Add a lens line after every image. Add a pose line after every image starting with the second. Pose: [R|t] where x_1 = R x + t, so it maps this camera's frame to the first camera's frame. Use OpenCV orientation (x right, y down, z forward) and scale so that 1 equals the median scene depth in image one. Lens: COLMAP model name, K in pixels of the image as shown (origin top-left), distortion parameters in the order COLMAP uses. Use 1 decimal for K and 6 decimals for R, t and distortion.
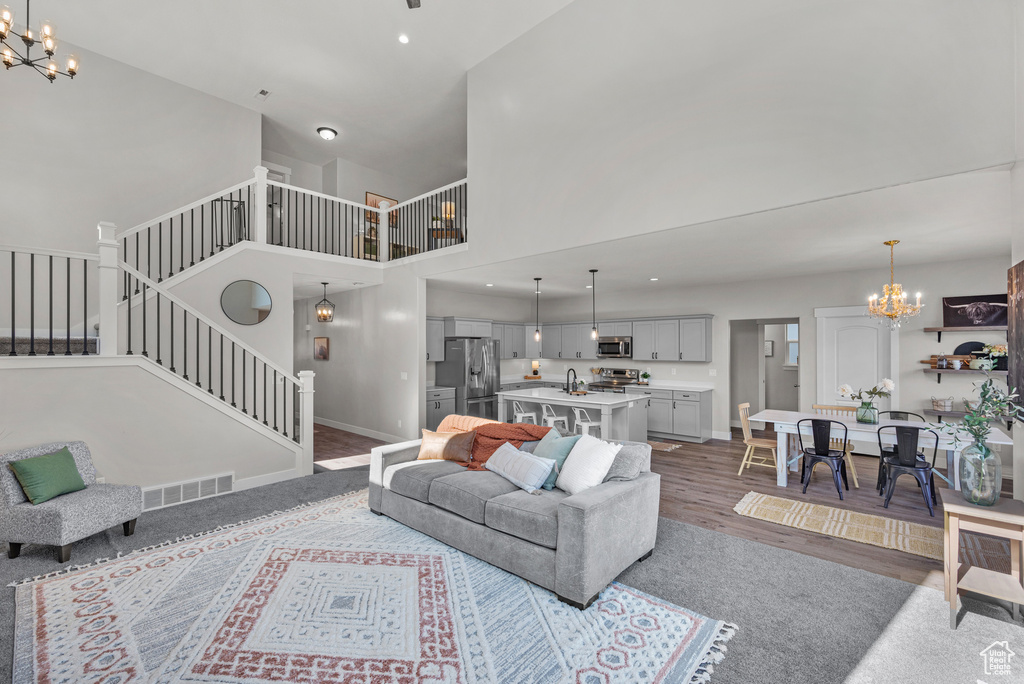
lens RADIAL K [[424.5, 0, 513.0], [0, 424.5, 343.6], [0, 0, 1]] dist [-0.000415, 0.000017]
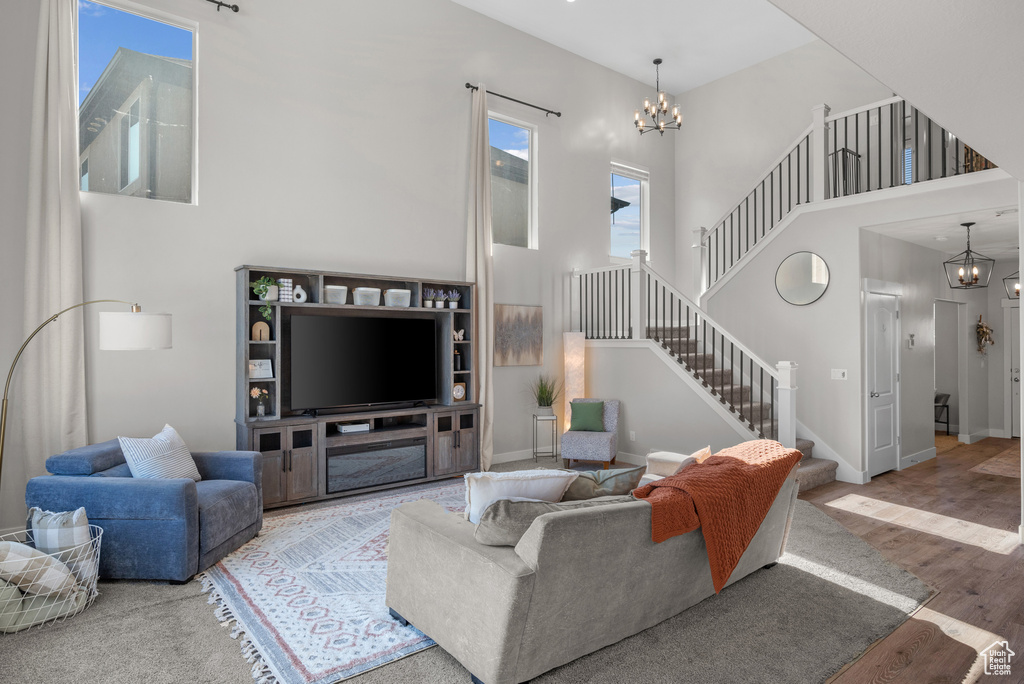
lens RADIAL K [[579.5, 0, 515.8], [0, 579.5, 335.4], [0, 0, 1]] dist [0.001147, 0.001541]
pose [[-0.163166, -0.004565, -0.986588, 0.645487], [0.010845, 0.999921, -0.006420, 0.018778], [0.986539, -0.011747, -0.163103, 0.703432]]
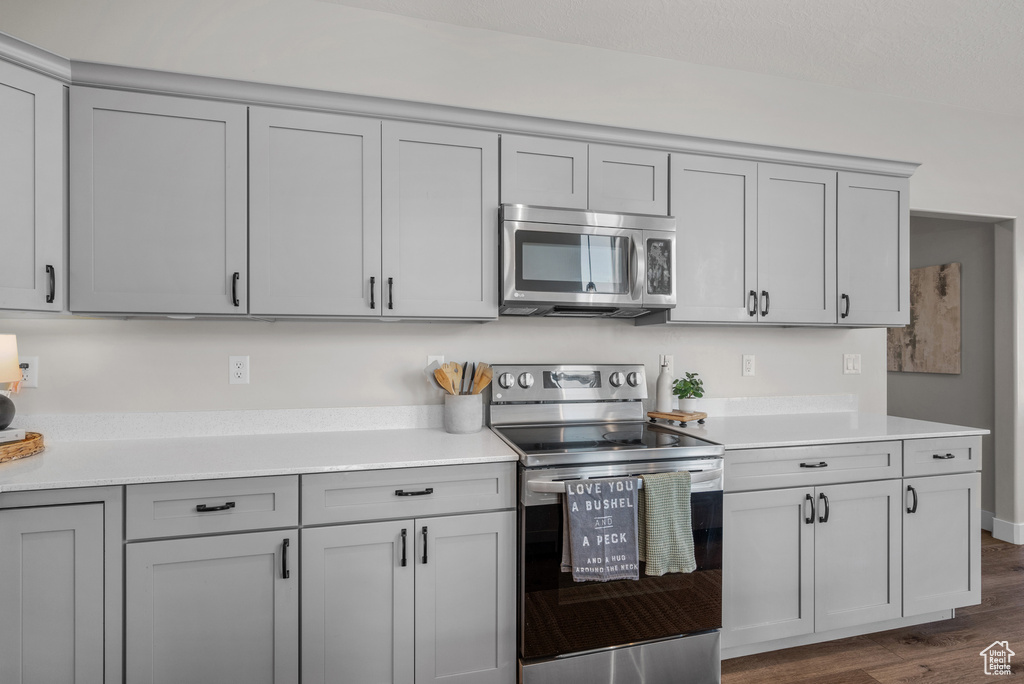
lens RADIAL K [[471.9, 0, 518.4], [0, 471.9, 348.5], [0, 0, 1]] dist [0.001926, -0.000040]
pose [[0.567016, 0.005027, 0.823691, 0.042170], [-0.006378, 0.999978, -0.001713, 0.084186], [-0.823682, -0.004282, 0.567036, 1.431519]]
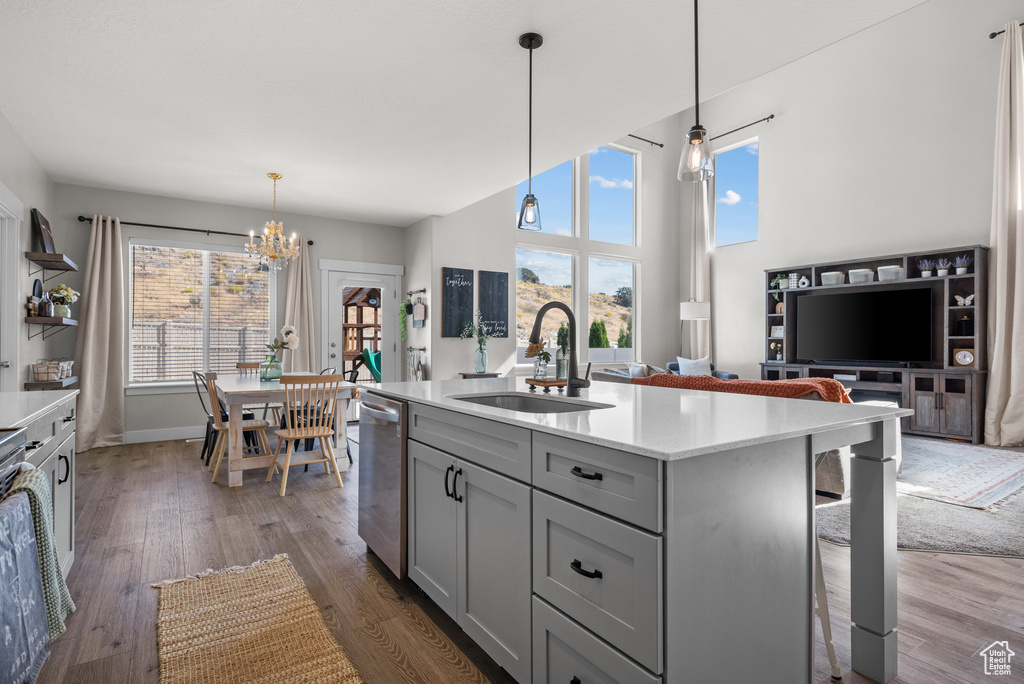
lens RADIAL K [[518.1, 0, 512.4], [0, 518.1, 339.4], [0, 0, 1]] dist [-0.002957, 0.000608]
pose [[-0.968725, 0.002334, 0.248126, 0.107733], [-0.001464, 0.999885, -0.015122, 0.108244], [-0.248133, -0.015013, -0.968610, 1.672534]]
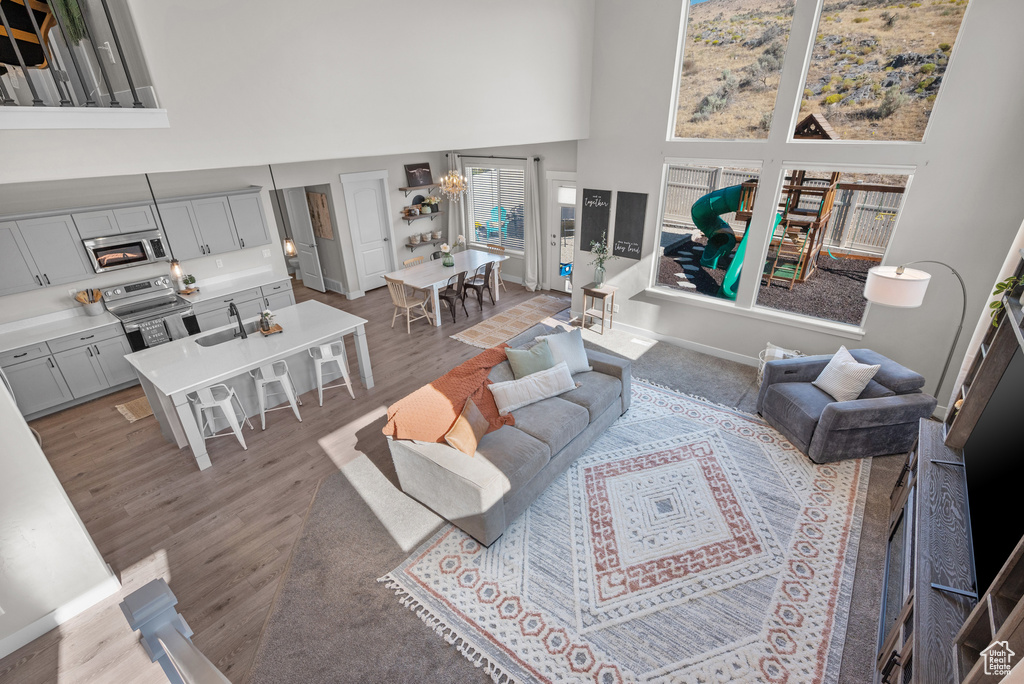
lens RADIAL K [[471.9, 0, 514.9], [0, 471.9, 342.1], [0, 0, 1]] dist [0.001926, -0.000040]
pose [[-0.053000, -0.421915, 0.905085, -0.751886], [0.006592, 0.906191, 0.422817, -0.252288], [-0.998573, 0.028376, -0.045247, 0.755566]]
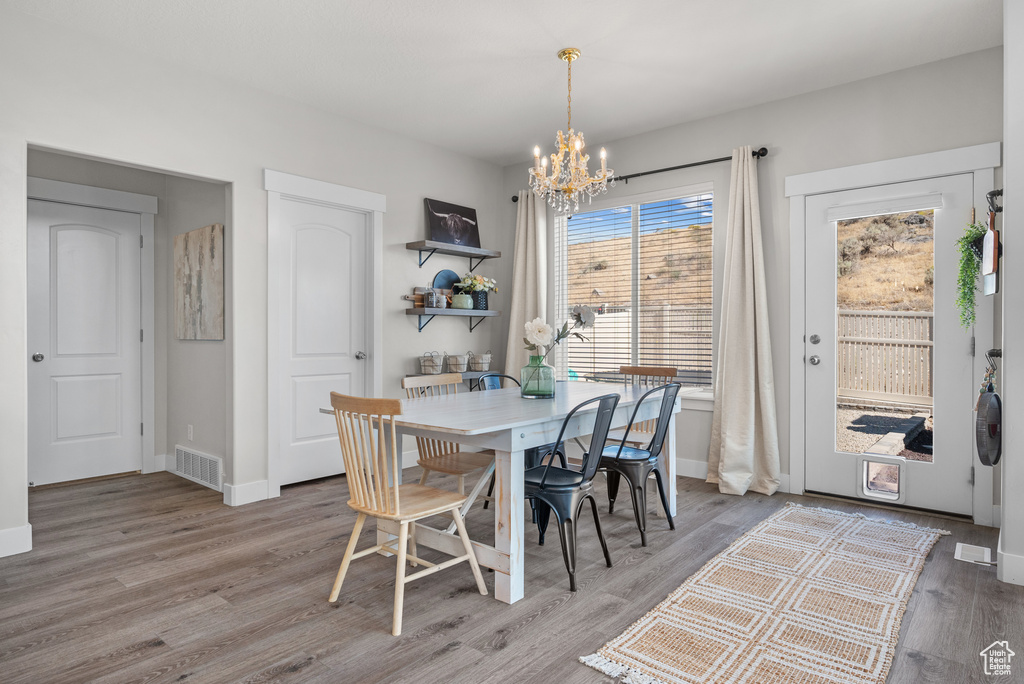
lens RADIAL K [[590.0, 0, 515.9], [0, 590.0, 336.4], [0, 0, 1]] dist [-0.001479, -0.001924]
pose [[-0.029794, -0.002430, 0.999553, 0.125463], [-0.012448, 0.999920, 0.002059, 0.102653], [-0.999479, -0.012381, -0.029822, 0.936532]]
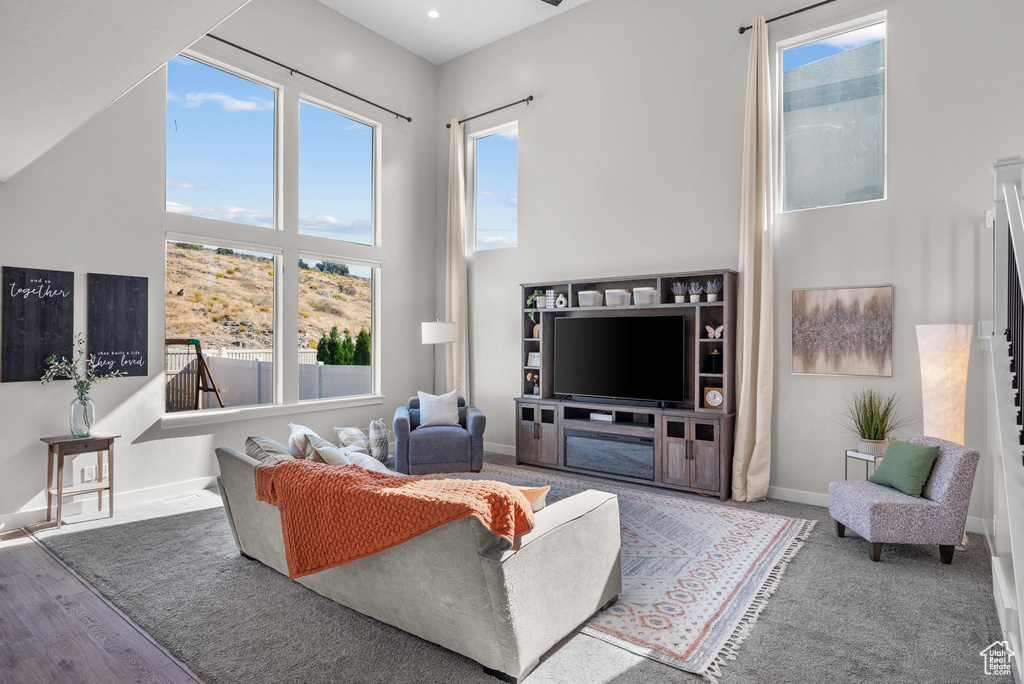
lens RADIAL K [[552.1, 0, 514.0], [0, 552.1, 338.7], [0, 0, 1]] dist [-0.003075, 0.000678]
pose [[-0.997109, 0.001474, -0.075964, -0.103270], [0.002303, 0.999939, -0.010826, 0.030495], [0.075943, -0.010970, -0.997052, 1.358690]]
